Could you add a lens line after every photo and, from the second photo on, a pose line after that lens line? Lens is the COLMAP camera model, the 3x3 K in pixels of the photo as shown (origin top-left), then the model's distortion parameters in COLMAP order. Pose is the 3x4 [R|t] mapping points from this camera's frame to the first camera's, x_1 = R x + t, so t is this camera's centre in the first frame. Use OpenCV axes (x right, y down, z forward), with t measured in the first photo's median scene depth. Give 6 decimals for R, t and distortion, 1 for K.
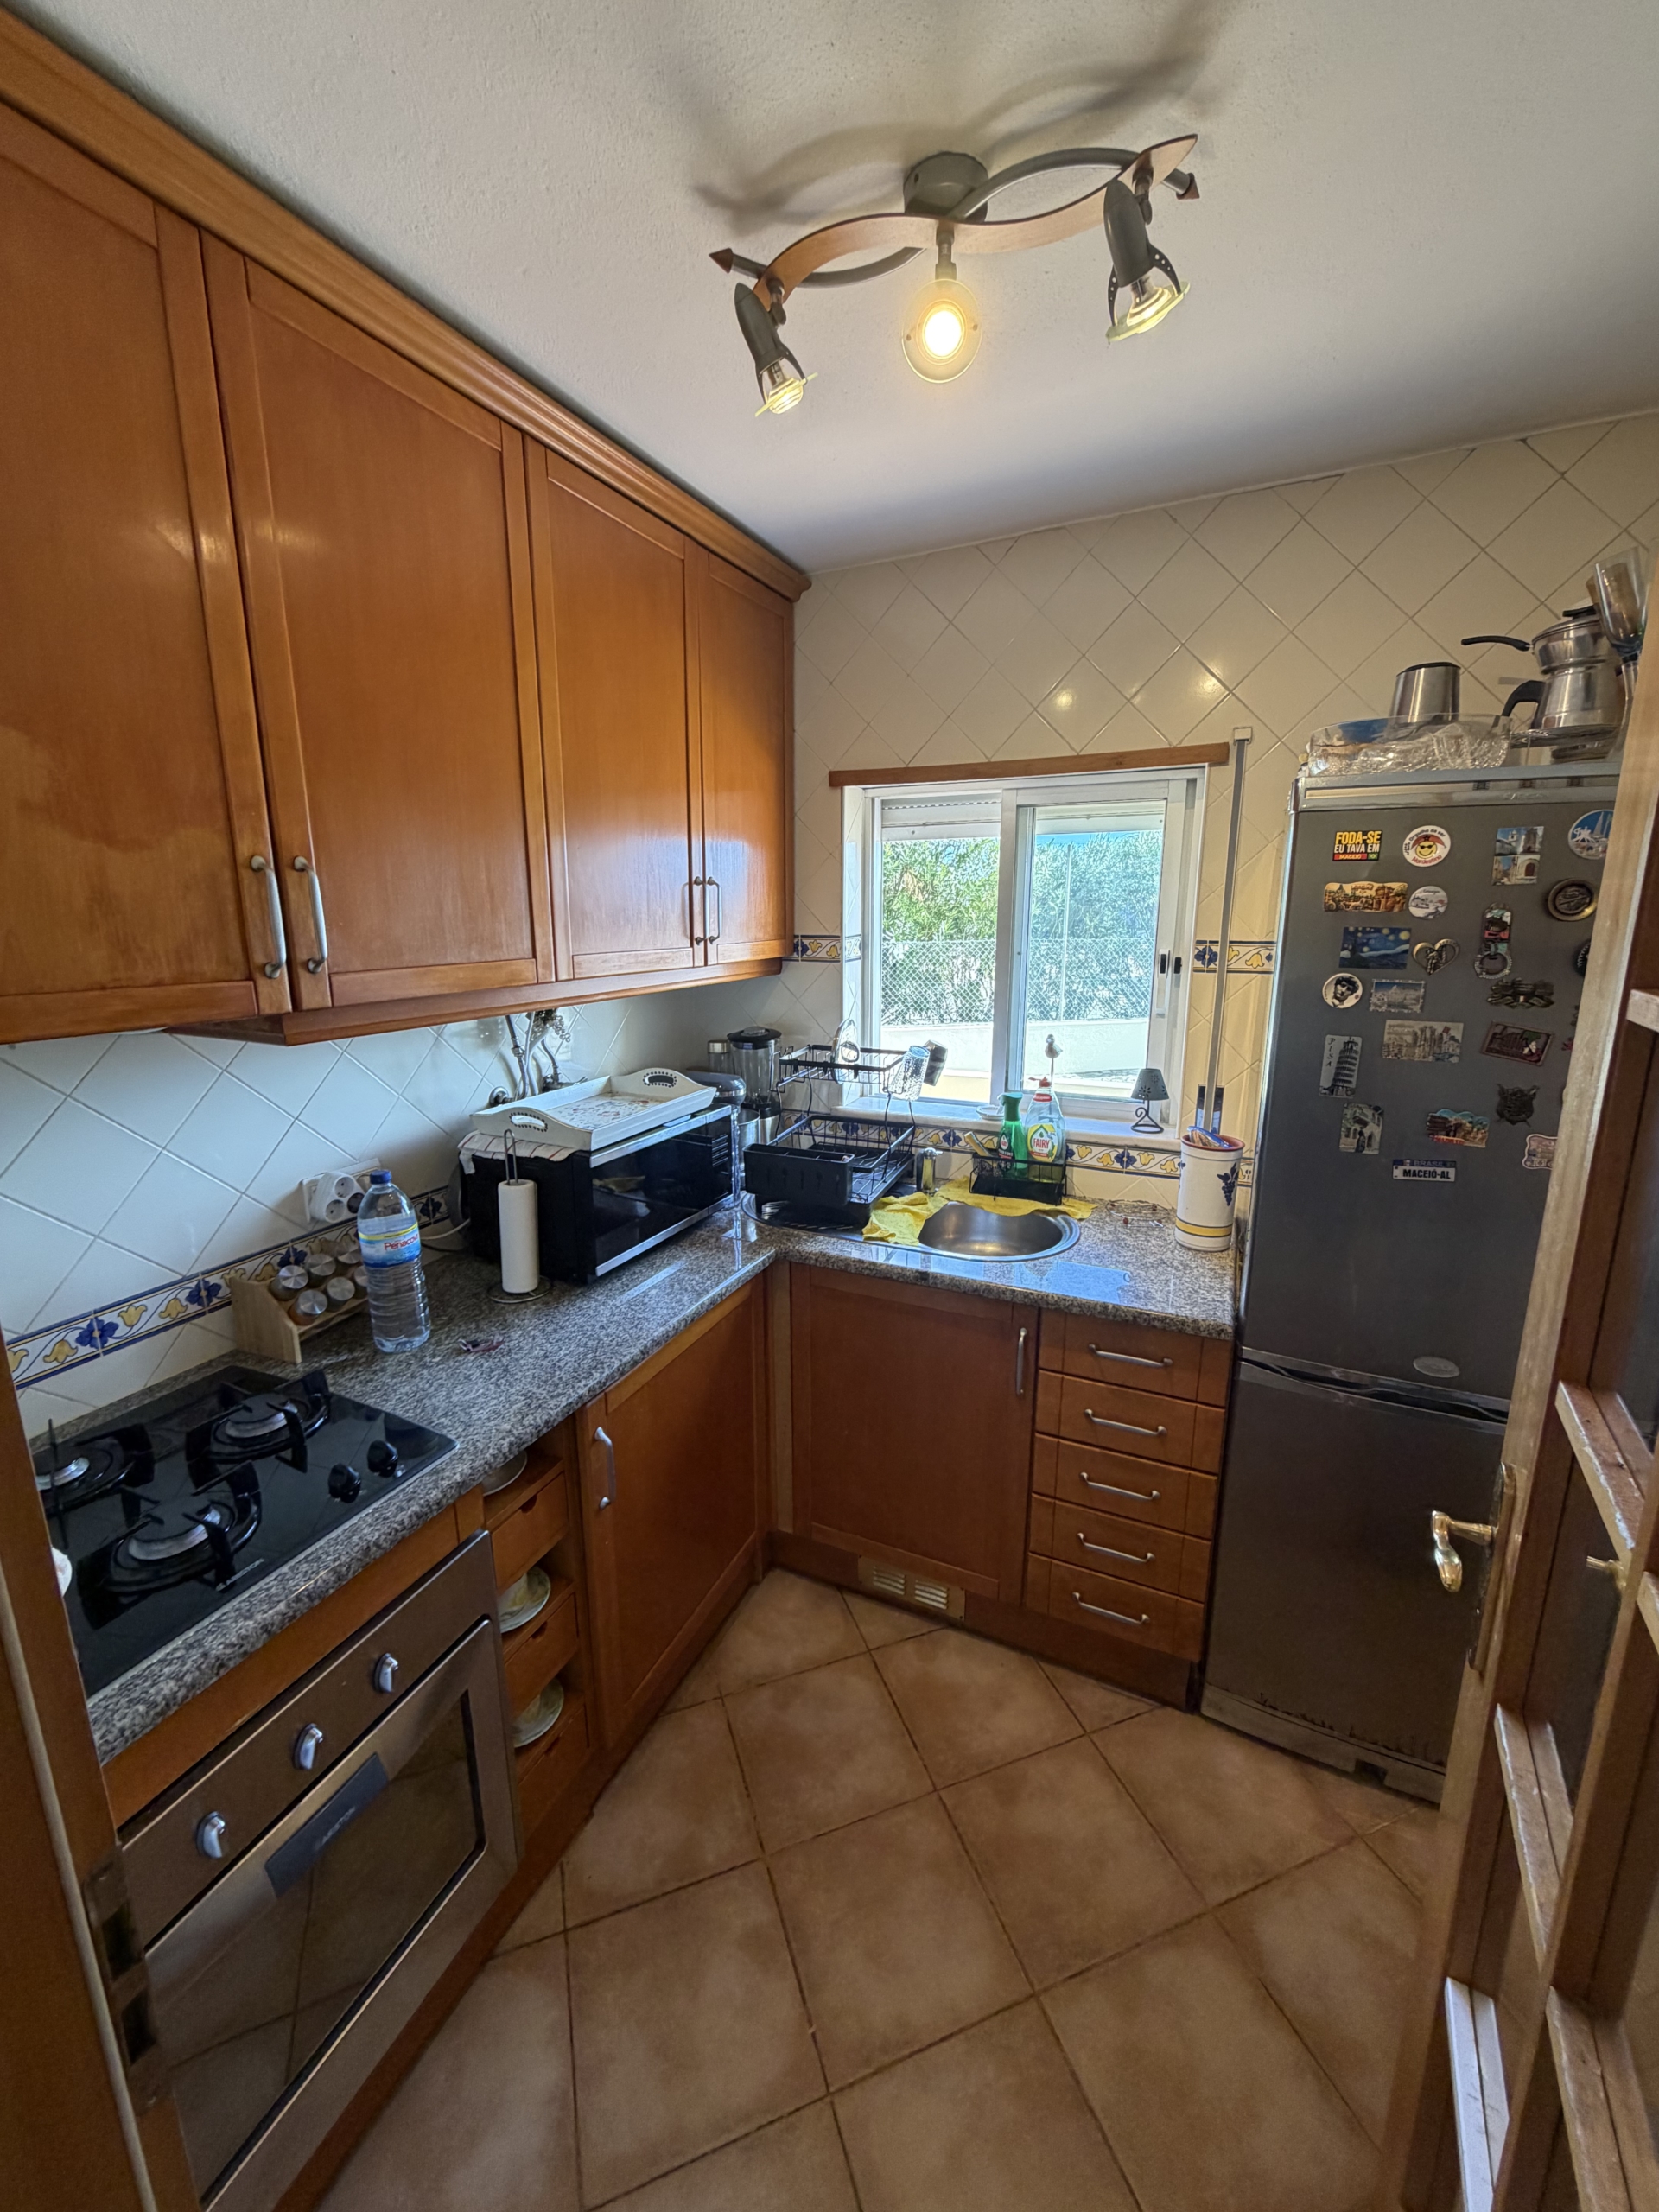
lens RADIAL K [[881.9, 0, 825.8], [0, 881.9, 1100.1], [0, 0, 1]] dist [0.002948, 0.000184]
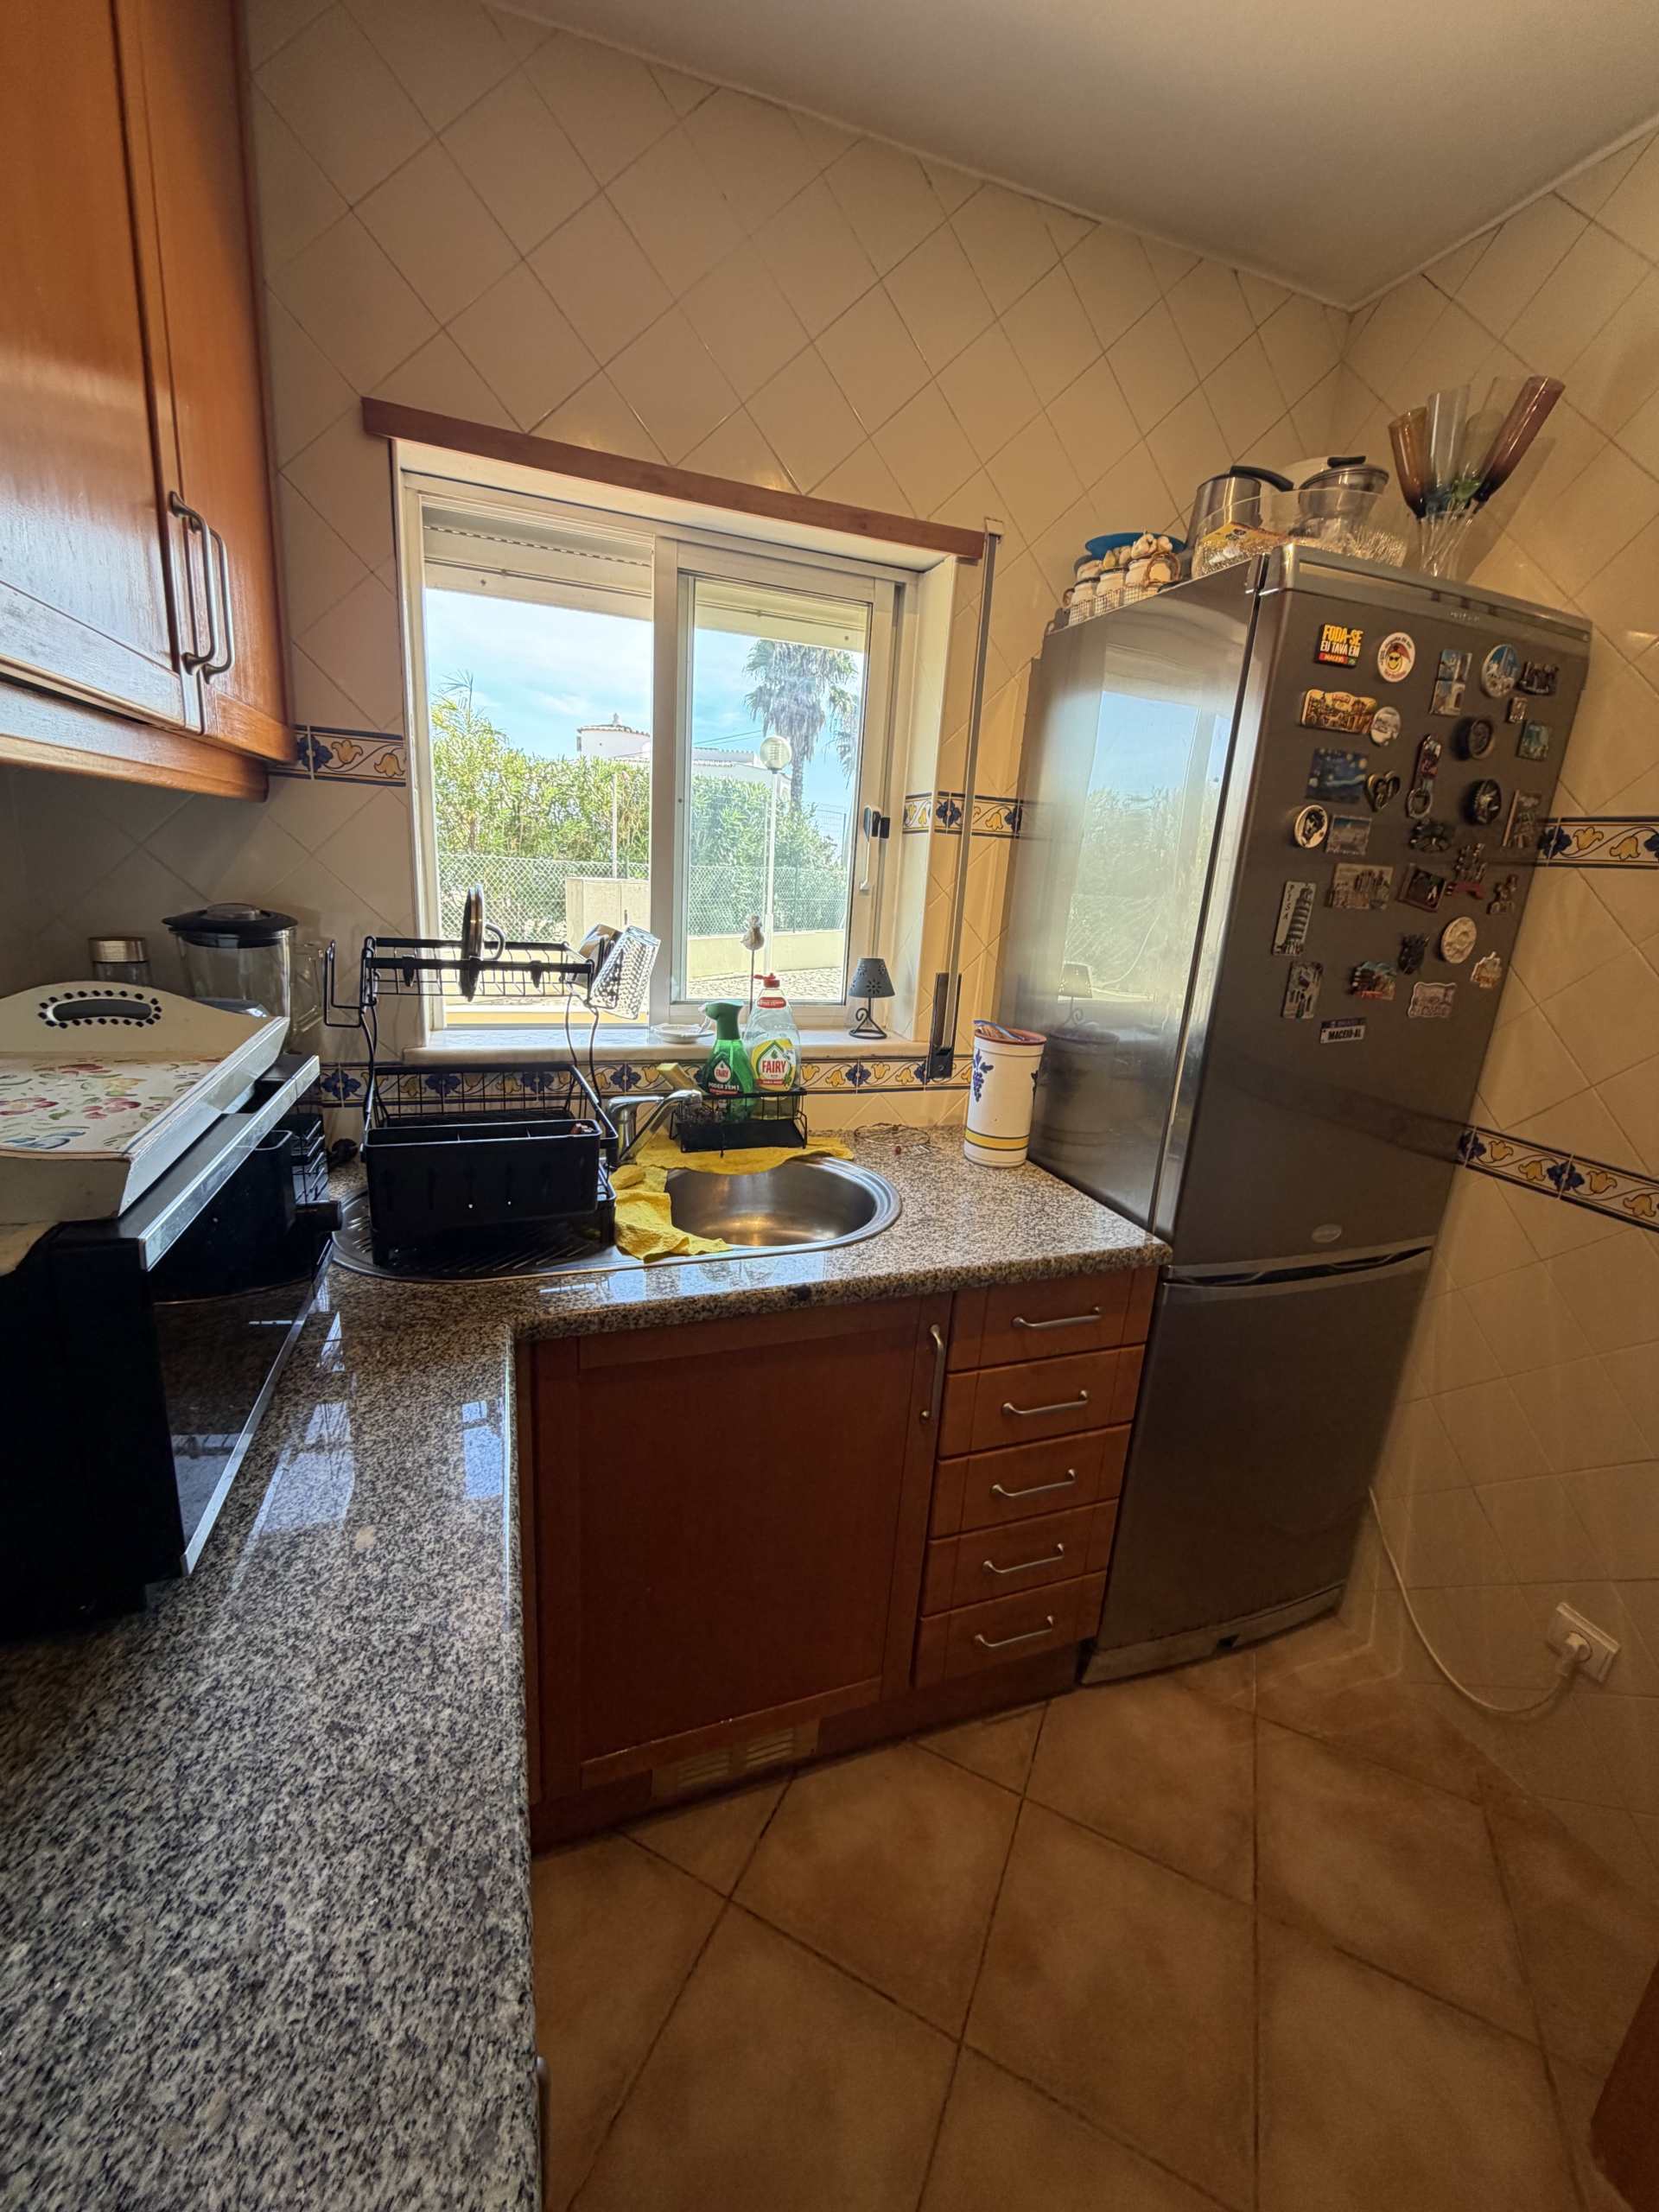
lens RADIAL K [[881.9, 0, 825.8], [0, 881.9, 1100.1], [0, 0, 1]] dist [0.002948, 0.000184]
pose [[0.702161, -0.136605, 0.698791, -0.277740], [0.087767, 0.990544, 0.105449, 0.004406], [-0.706588, -0.012711, 0.707511, 0.546825]]
